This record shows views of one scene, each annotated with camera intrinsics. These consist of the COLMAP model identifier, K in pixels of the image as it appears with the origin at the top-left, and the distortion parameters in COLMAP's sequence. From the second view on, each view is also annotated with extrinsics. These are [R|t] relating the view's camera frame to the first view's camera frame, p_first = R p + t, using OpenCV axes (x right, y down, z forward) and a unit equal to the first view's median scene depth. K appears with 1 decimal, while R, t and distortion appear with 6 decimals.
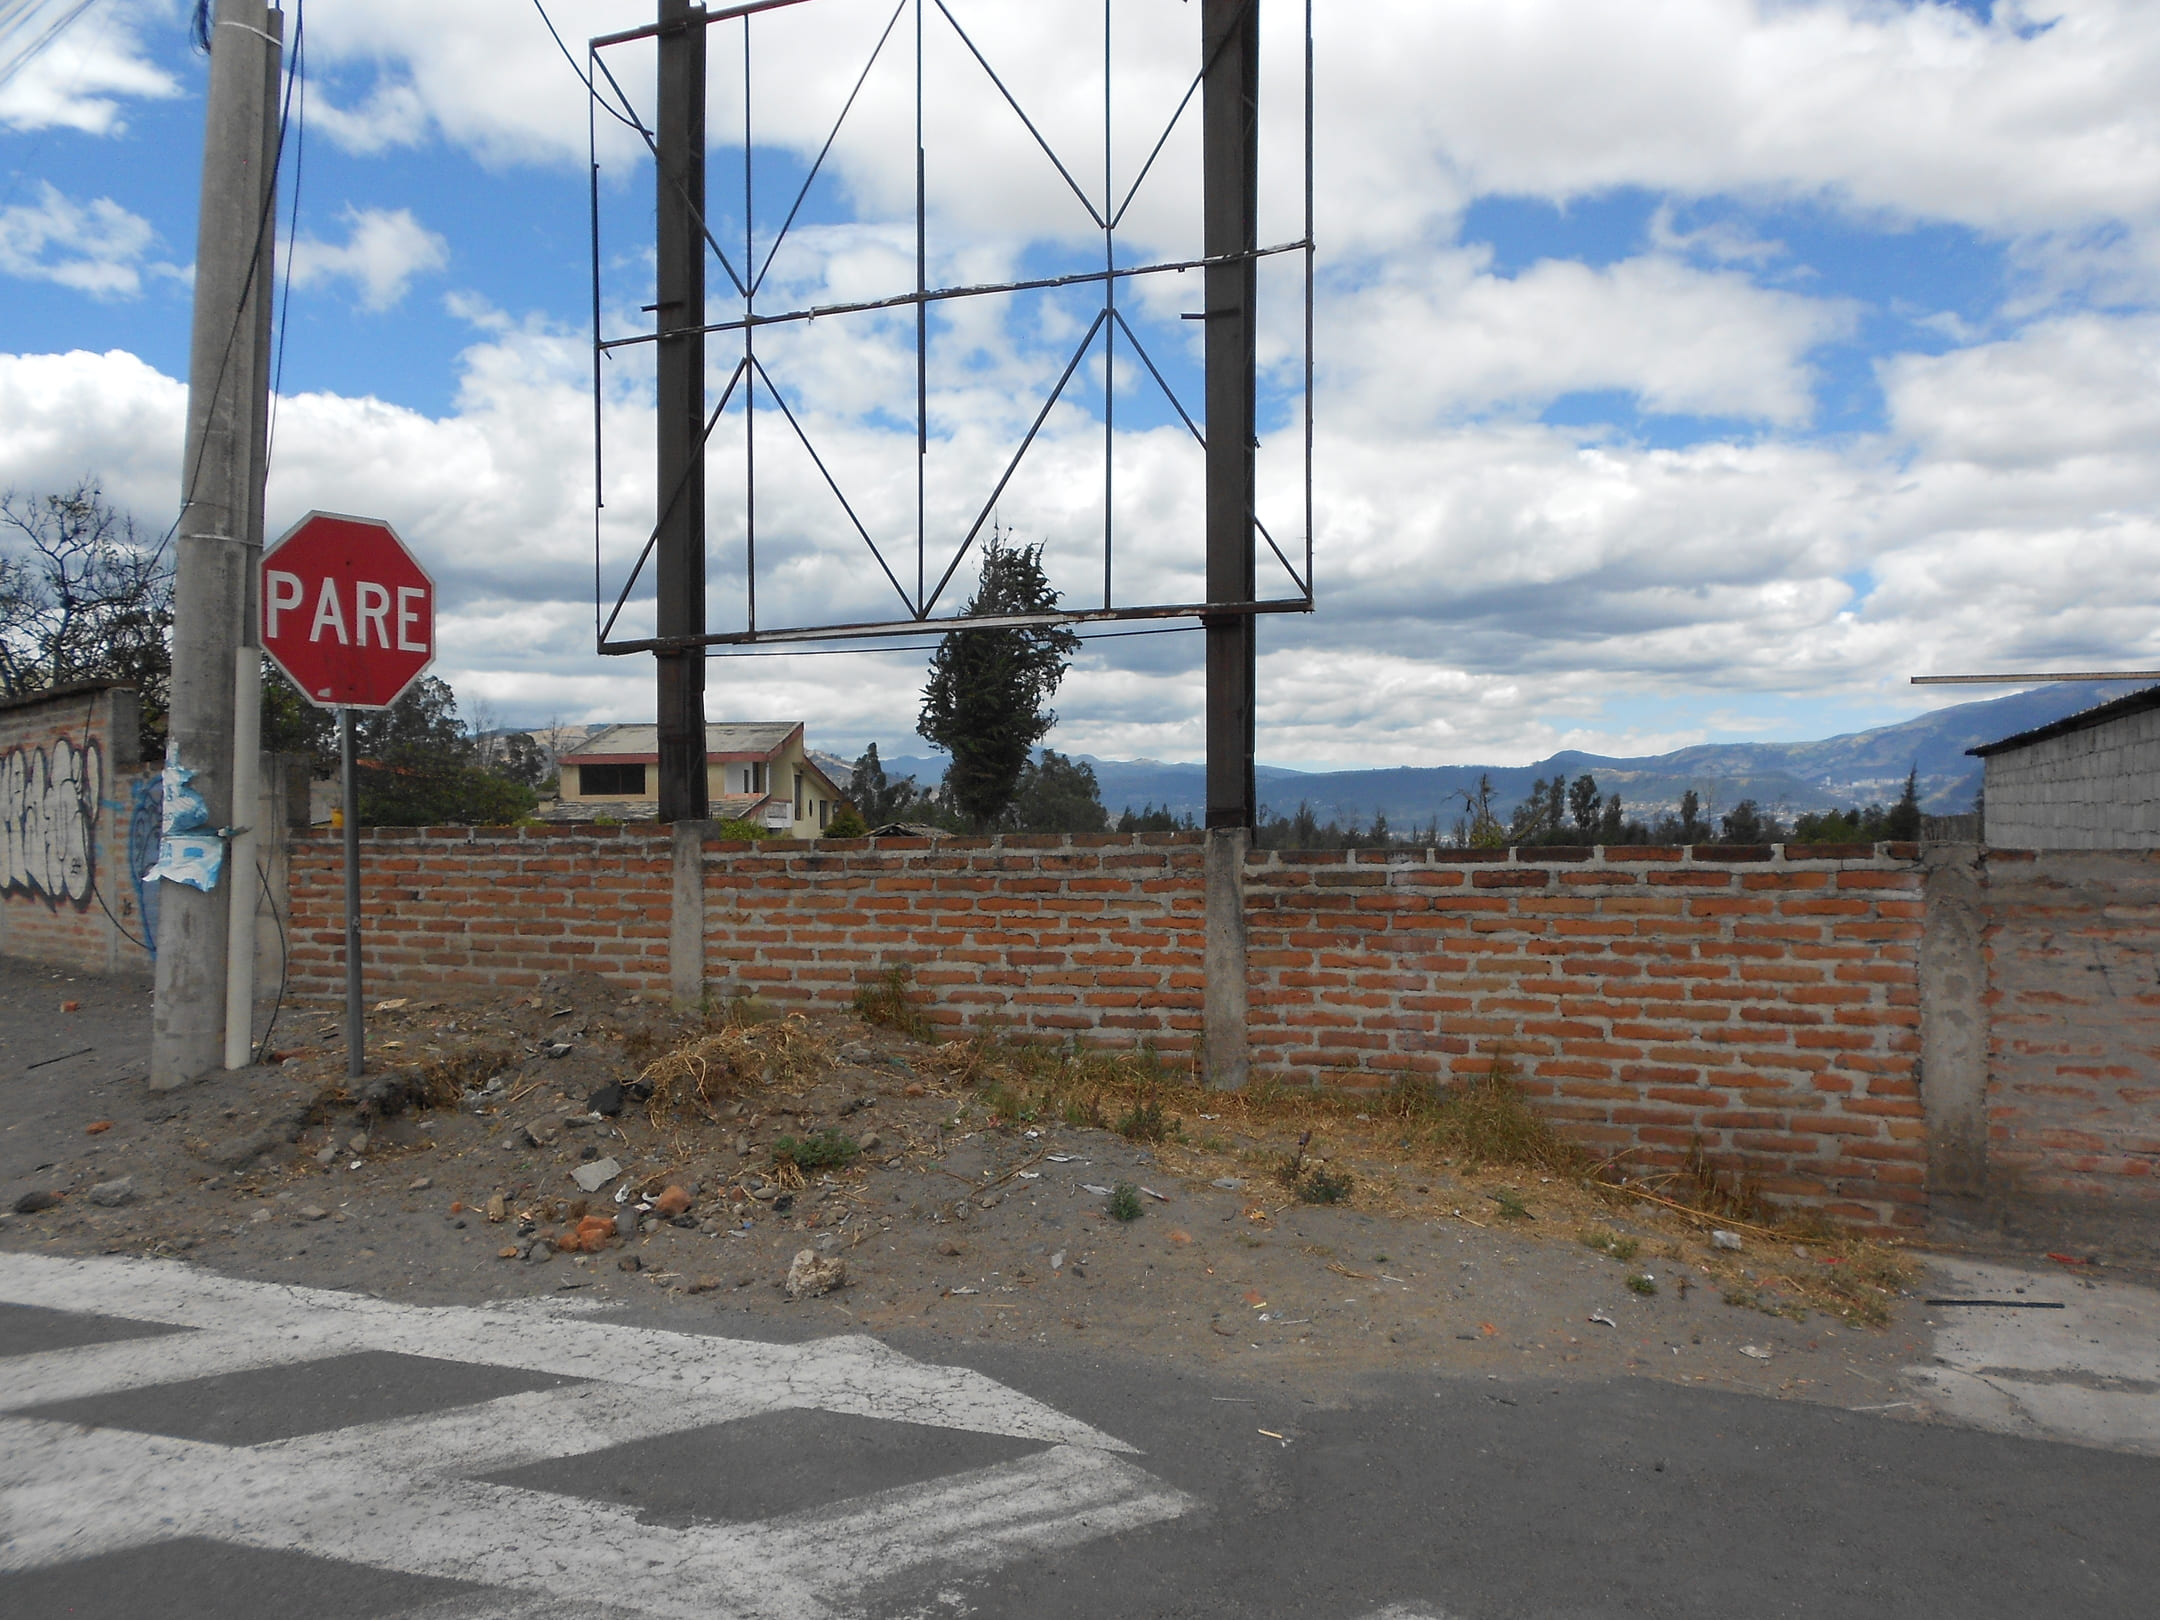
lens RADIAL K [[1701.0, 0, 1085.8], [0, 1701.0, 824.1], [0, 0, 1]] dist [0.008474, -0.010932]
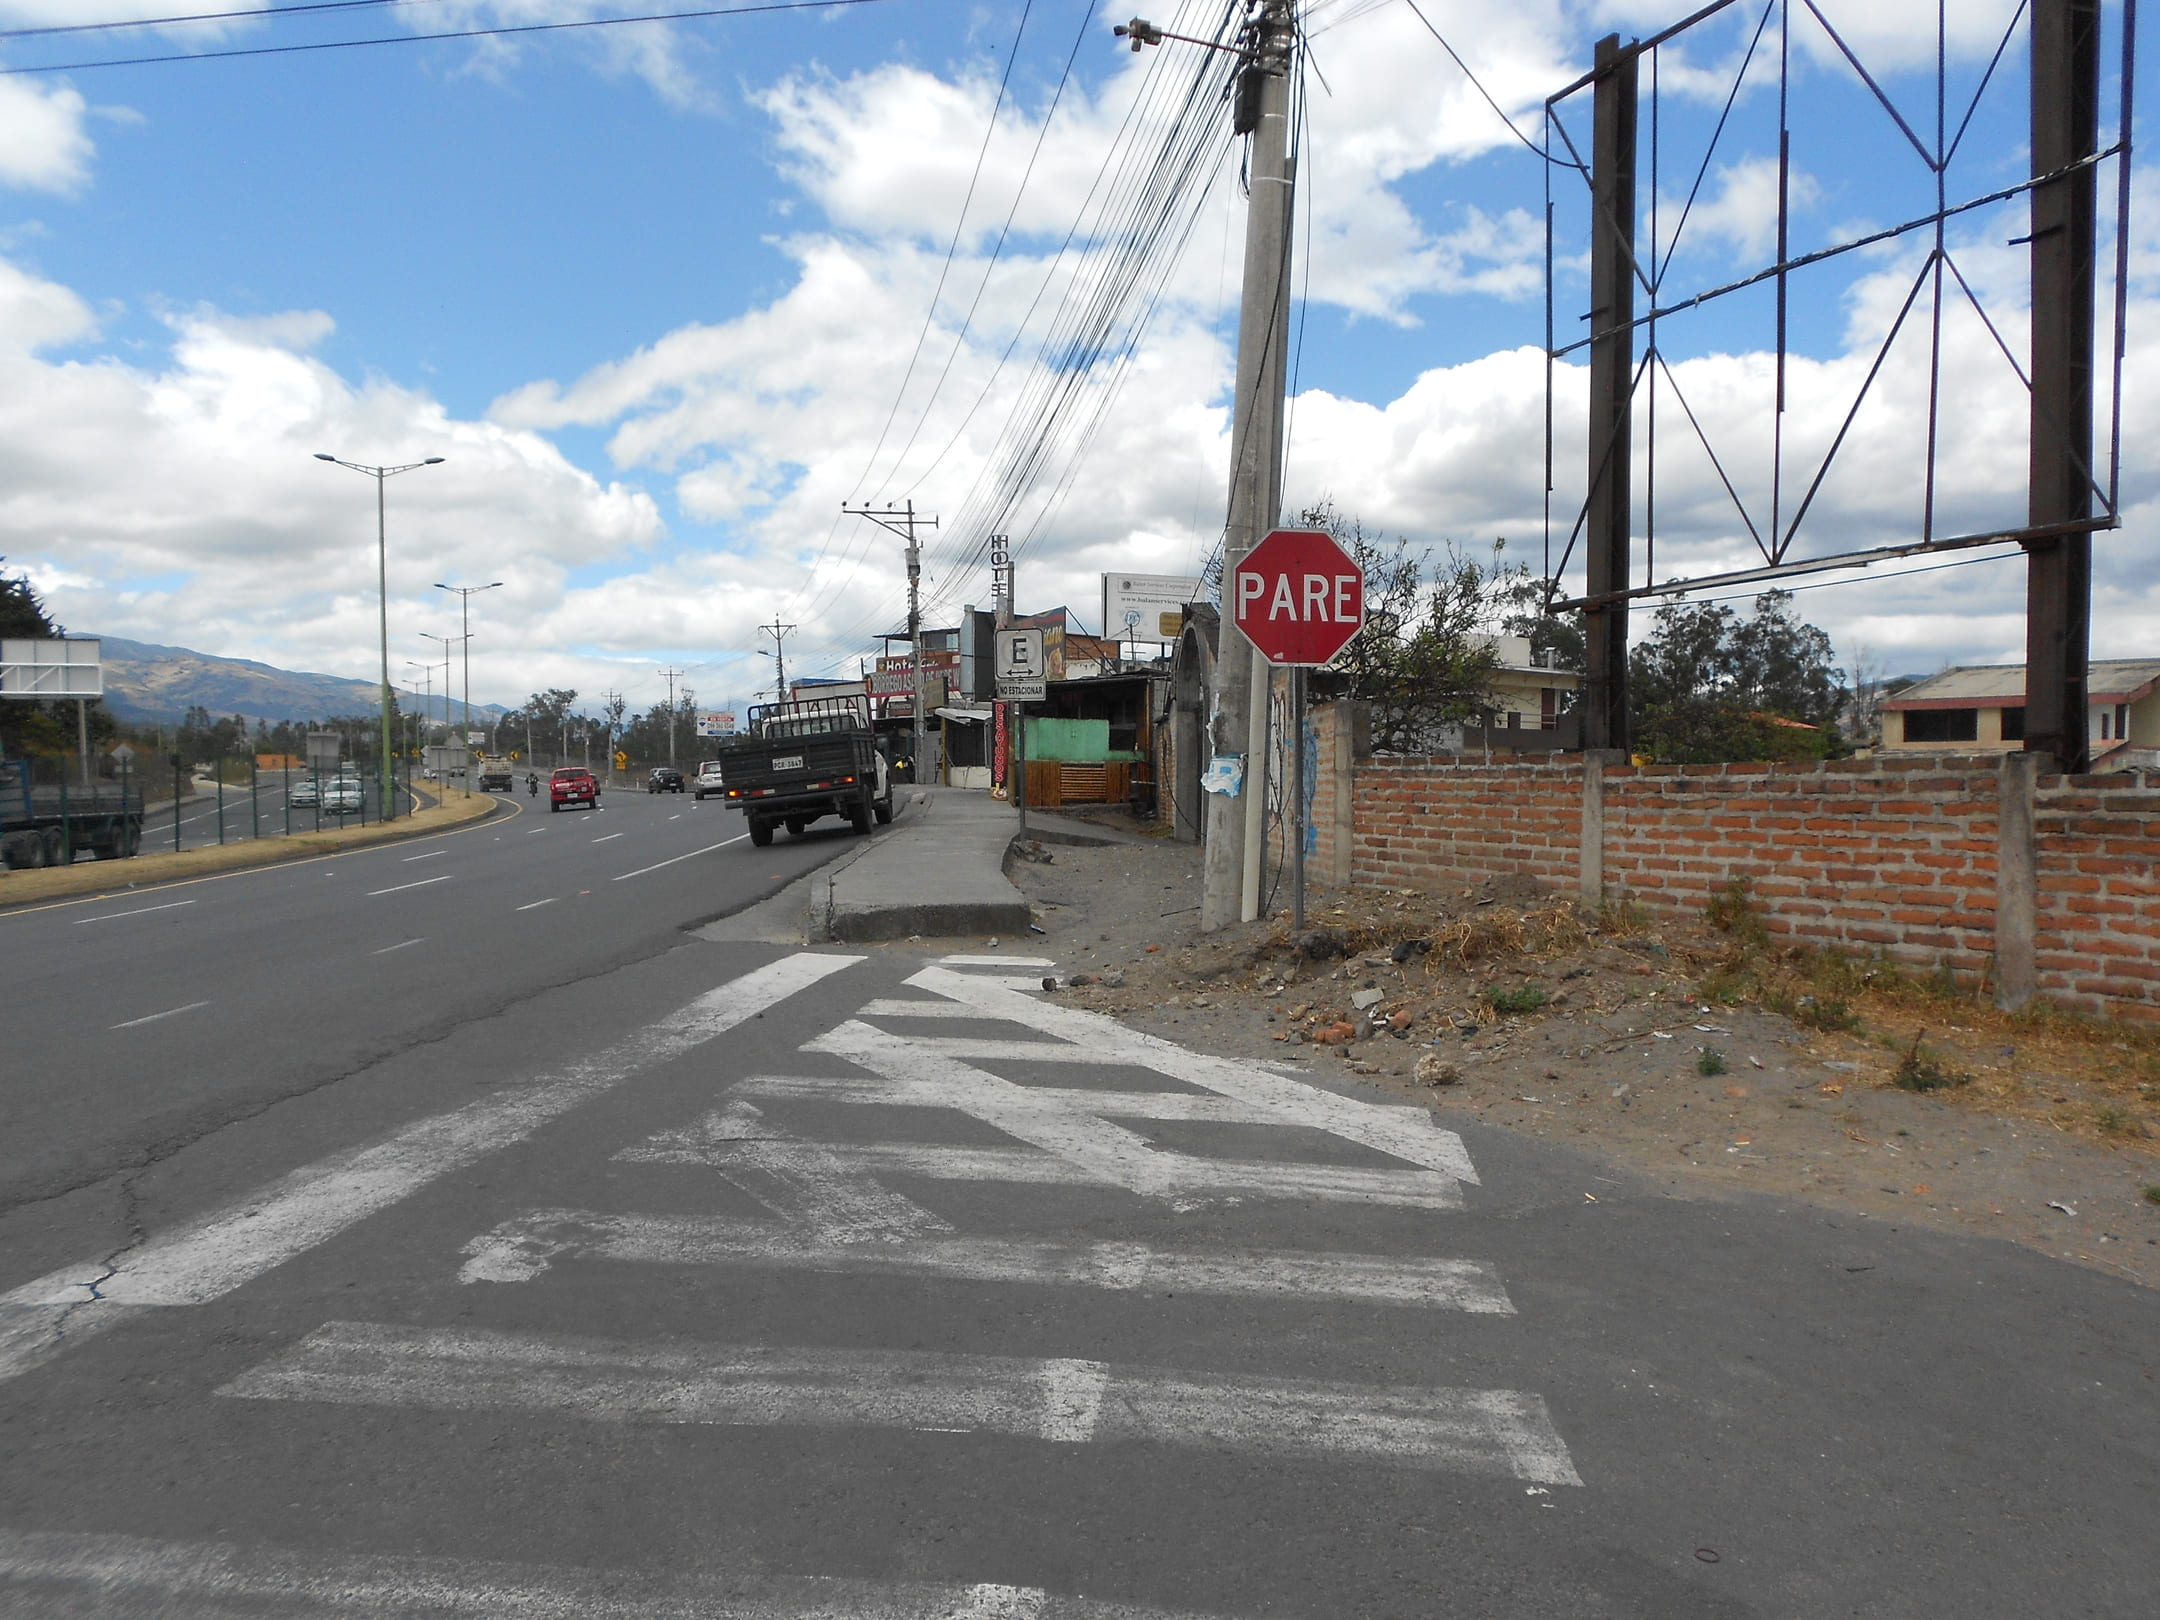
lens RADIAL K [[1714.3, 0, 1080.9], [0, 1714.3, 803.0], [0, 0, 1]] dist [0.026364, -0.003626]
pose [[0.709744, 0.020014, -0.704176, 0.384701], [-0.008838, 0.999771, 0.019508, 0.016216], [0.704404, -0.007622, 0.709758, -0.109883]]
